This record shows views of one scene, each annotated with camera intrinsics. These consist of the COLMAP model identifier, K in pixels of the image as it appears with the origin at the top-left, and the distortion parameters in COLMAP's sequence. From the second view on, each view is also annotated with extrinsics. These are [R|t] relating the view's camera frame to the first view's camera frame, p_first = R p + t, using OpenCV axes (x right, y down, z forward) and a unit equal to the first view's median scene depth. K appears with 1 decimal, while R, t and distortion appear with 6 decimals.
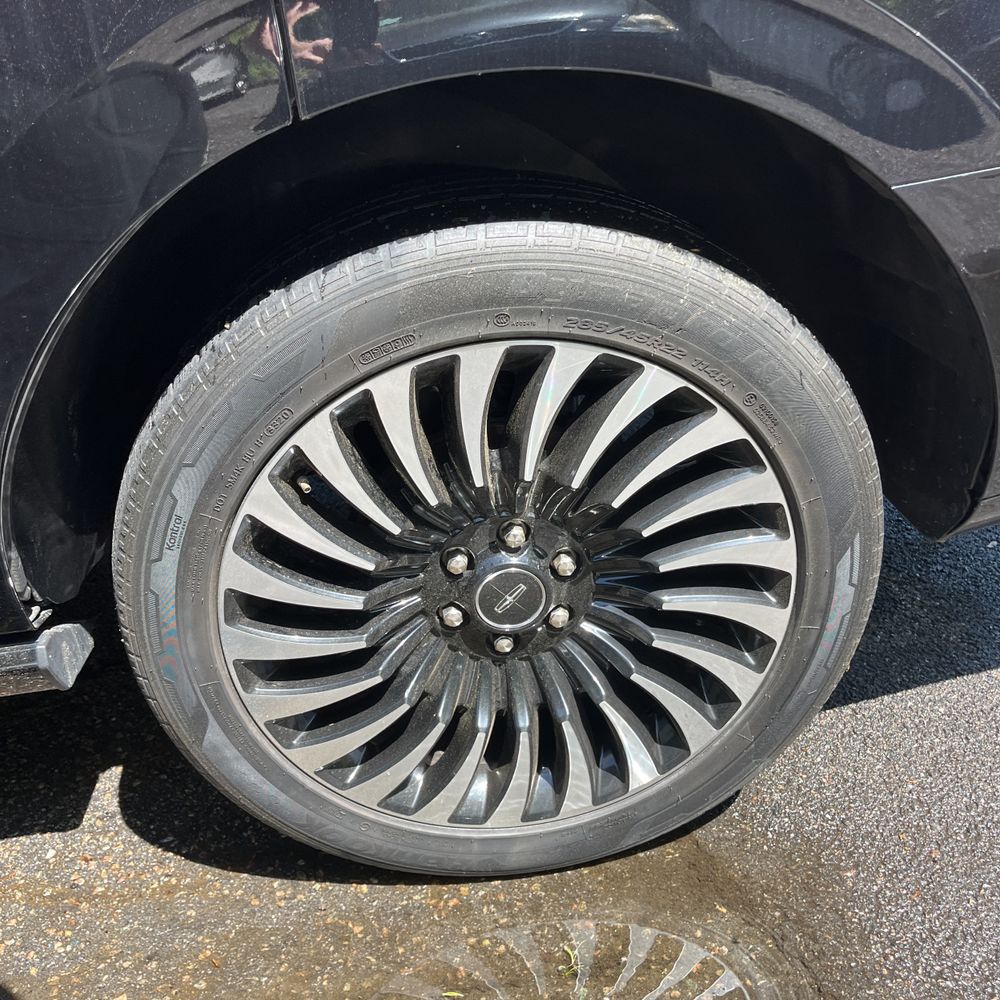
lens RADIAL K [[1009.5, 0, 488.6], [0, 1009.5, 503.3], [0, 0, 1]] dist [0.042873, -0.059916]
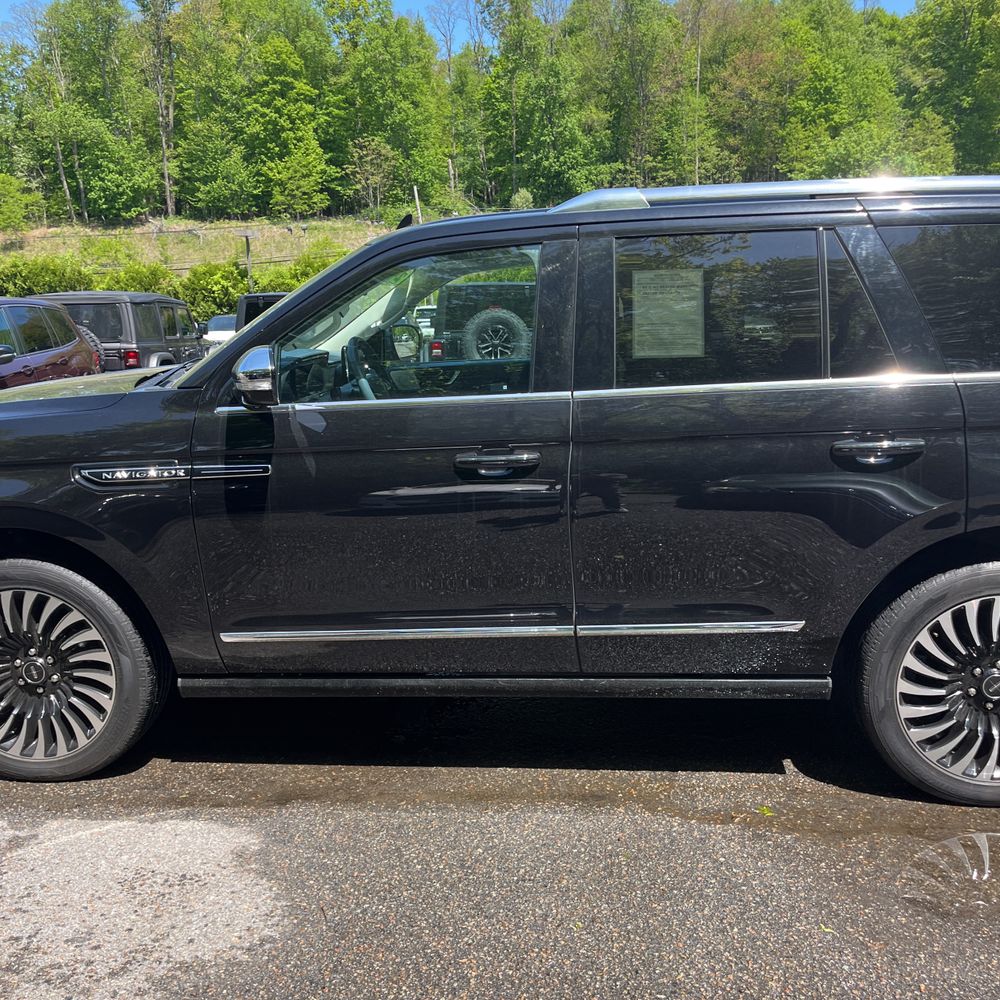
lens RADIAL K [[1009.5, 0, 488.6], [0, 1009.5, 503.3], [0, 0, 1]] dist [0.042873, -0.059916]
pose [[0.978521, 0.087529, -0.186645, -0.898712], [-0.138813, 0.949125, -0.282654, 0.620055], [0.152409, 0.302492, 0.940888, -2.106033]]
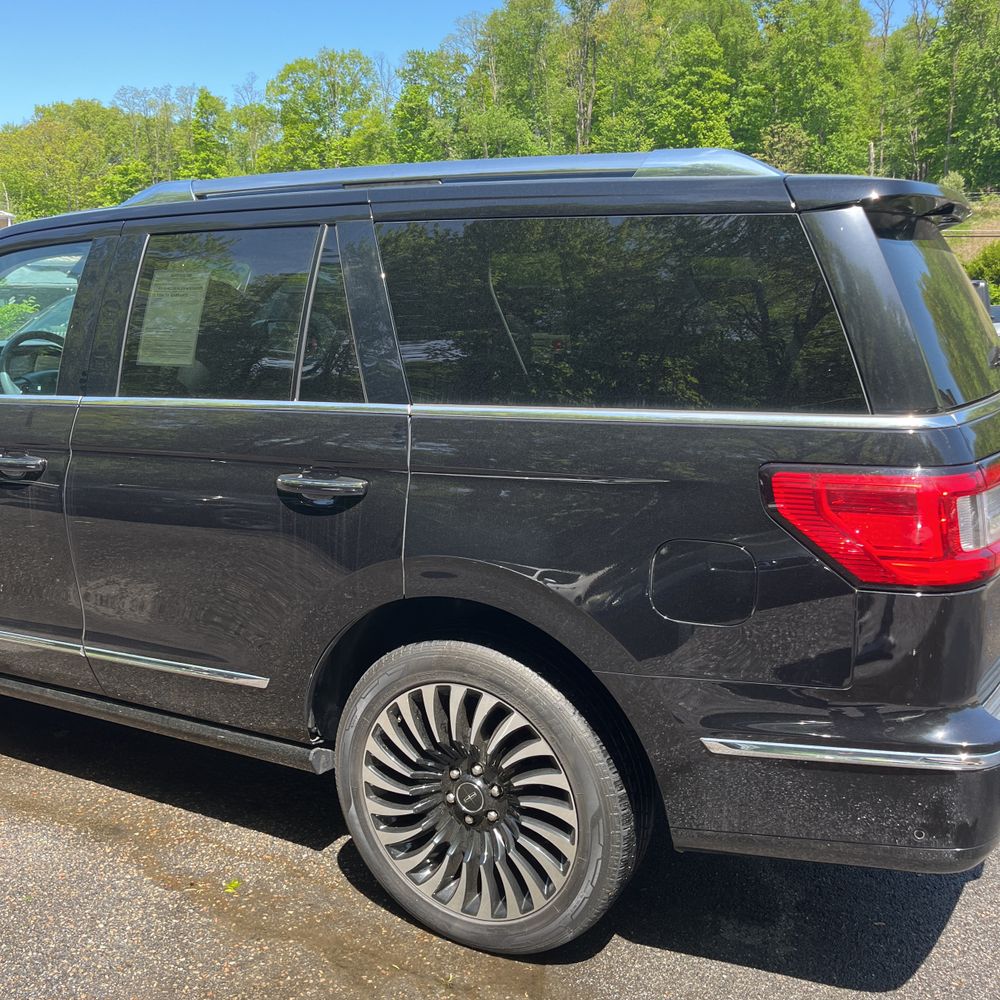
lens RADIAL K [[1002.1, 0, 493.4], [0, 1002.1, 500.3], [0, 0, 1]] dist [0.043210, -0.046389]
pose [[0.822250, 0.178332, -0.540465, 1.181178], [-0.322747, 0.928285, -0.184722, -0.126691], [0.468764, 0.326321, 0.820838, -1.070111]]
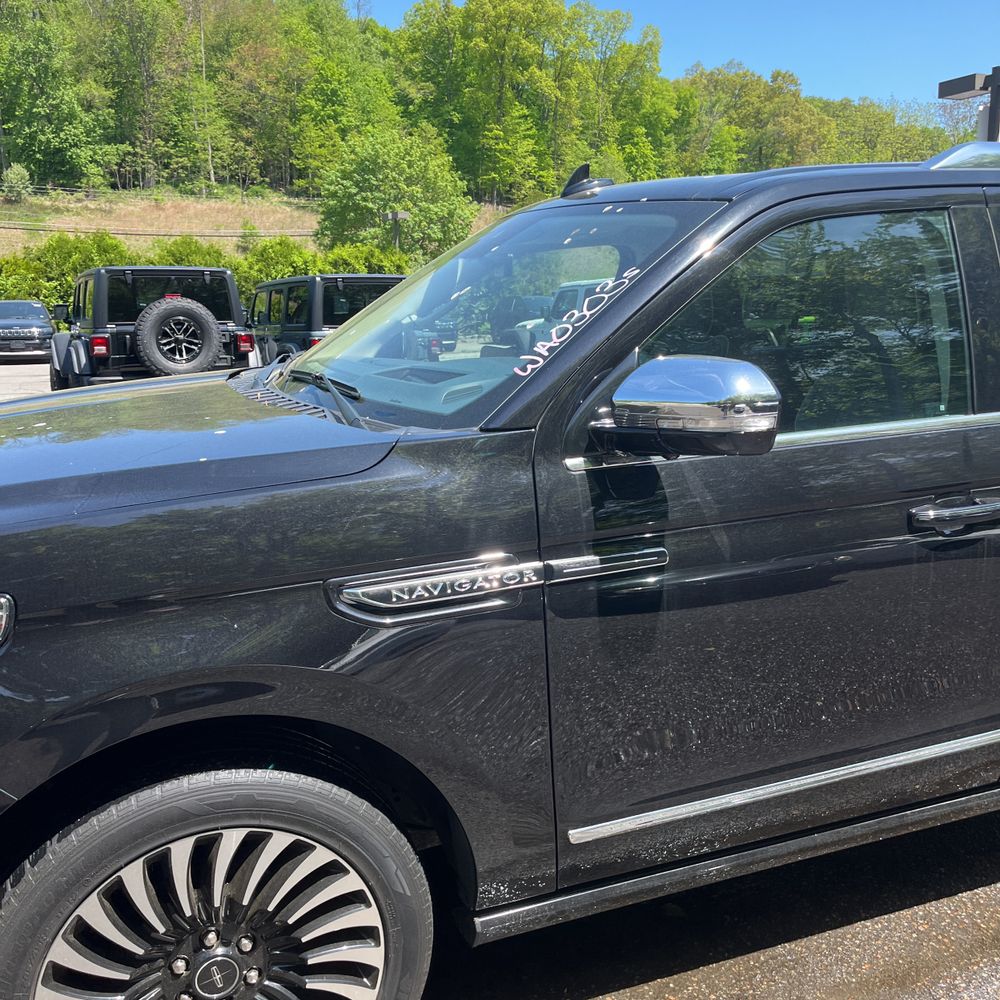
lens RADIAL K [[1002.1, 0, 493.4], [0, 1002.1, 500.3], [0, 0, 1]] dist [0.043210, -0.046389]
pose [[0.960509, 0.010223, 0.278061, -2.881811], [0.074815, 0.953036, -0.293472, 0.192781], [-0.268002, 0.302686, 0.914634, -1.050913]]
